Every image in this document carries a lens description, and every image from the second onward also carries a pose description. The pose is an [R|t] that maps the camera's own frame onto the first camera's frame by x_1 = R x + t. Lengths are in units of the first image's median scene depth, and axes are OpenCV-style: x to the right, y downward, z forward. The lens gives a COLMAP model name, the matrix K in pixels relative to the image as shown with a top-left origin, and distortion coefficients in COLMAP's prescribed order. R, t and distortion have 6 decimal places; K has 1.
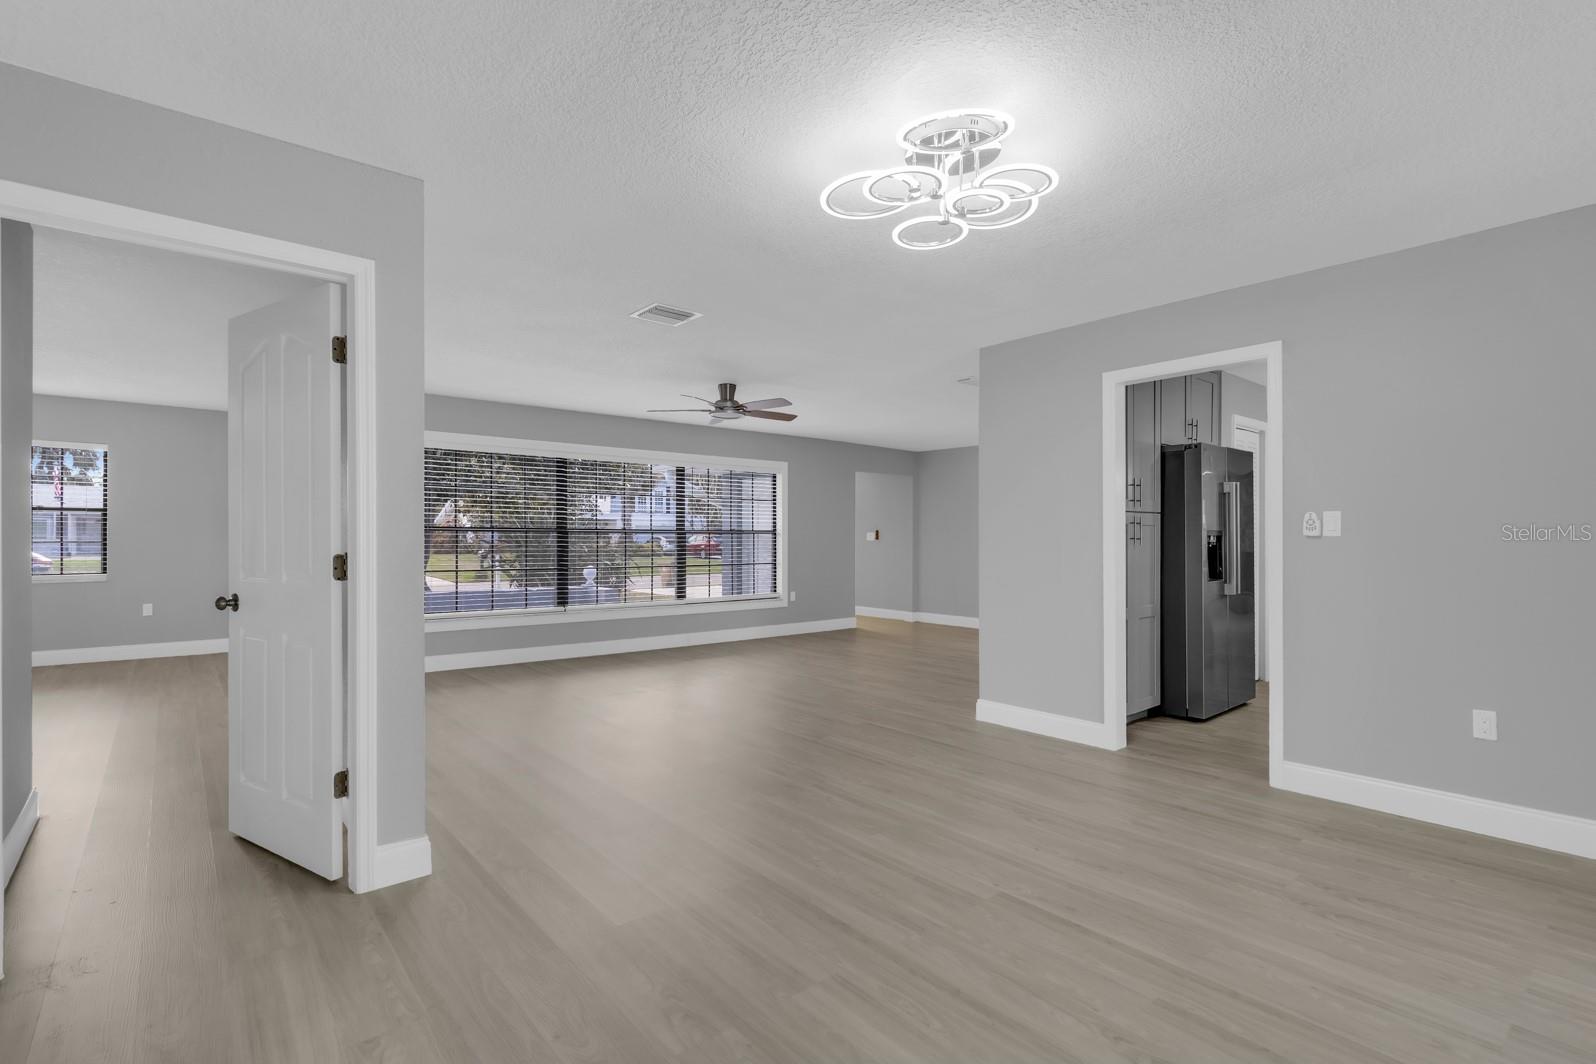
lens RADIAL K [[741.8, 0, 804.9], [0, 741.8, 529.7], [0, 0, 1]] dist [0.004160, 0.000137]
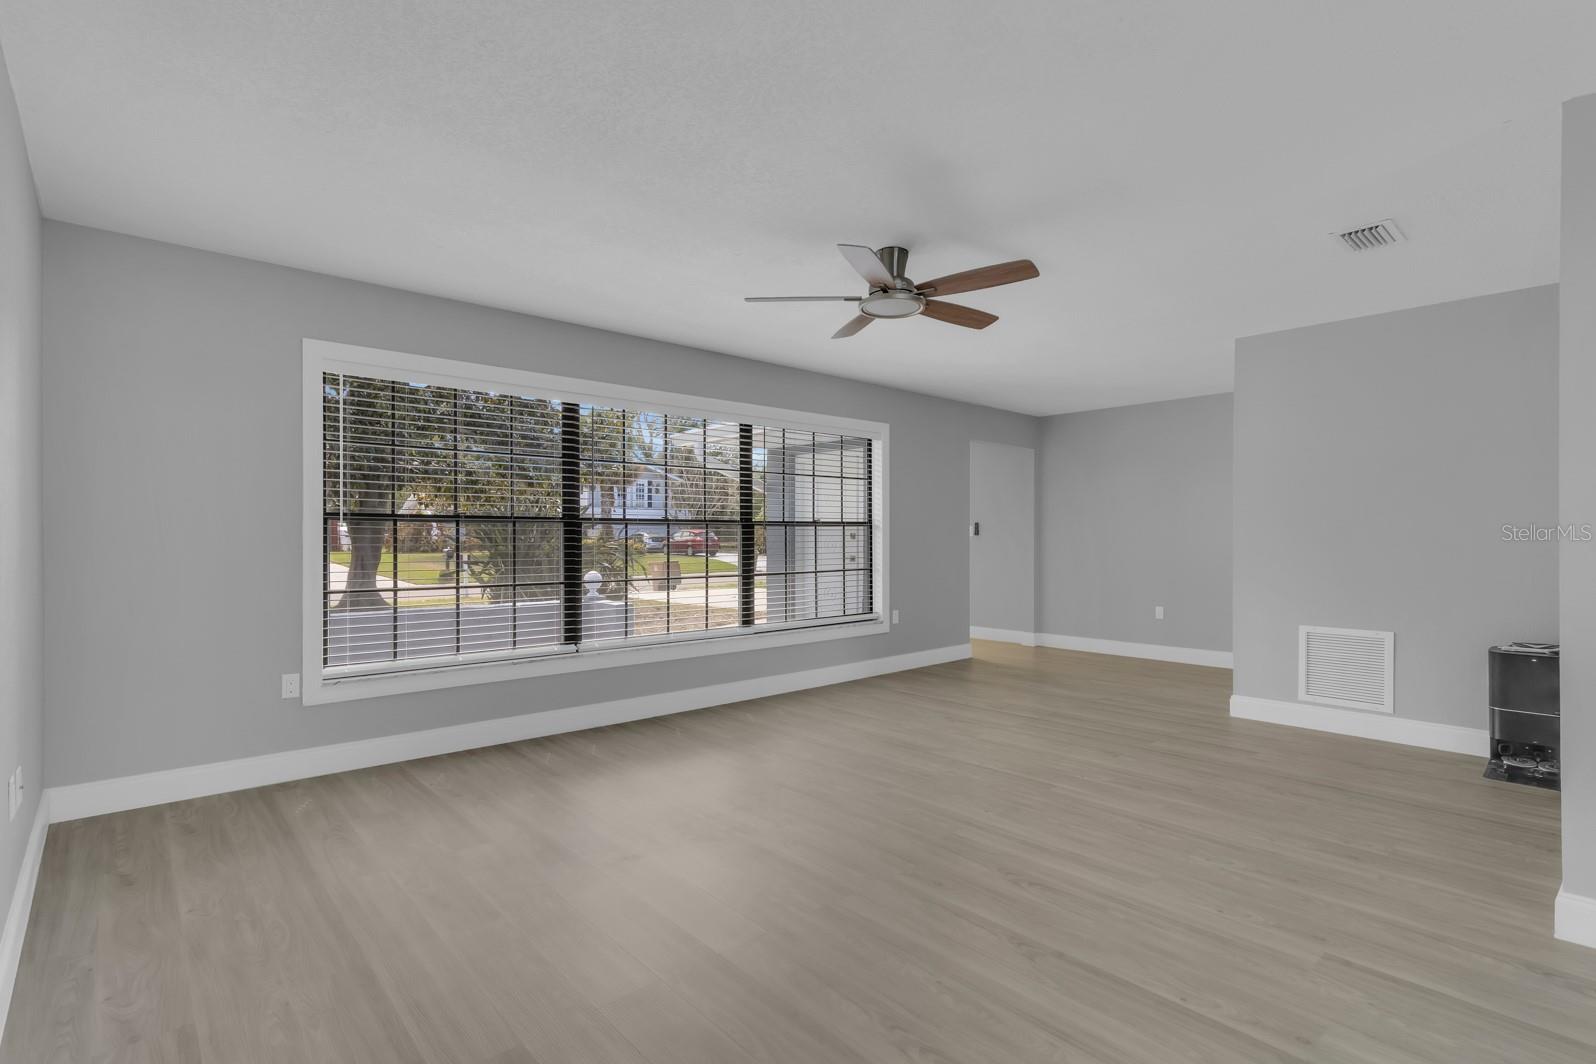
lens RADIAL K [[754.4, 0, 795.8], [0, 754.4, 531.2], [0, 0, 1]] dist [-0.011720, -0.000379]
pose [[0.999766, -0.002036, 0.021550, -0.124130], [0.001872, 0.999969, 0.007613, 0.004330], [-0.021565, -0.007571, 0.999739, 0.298126]]
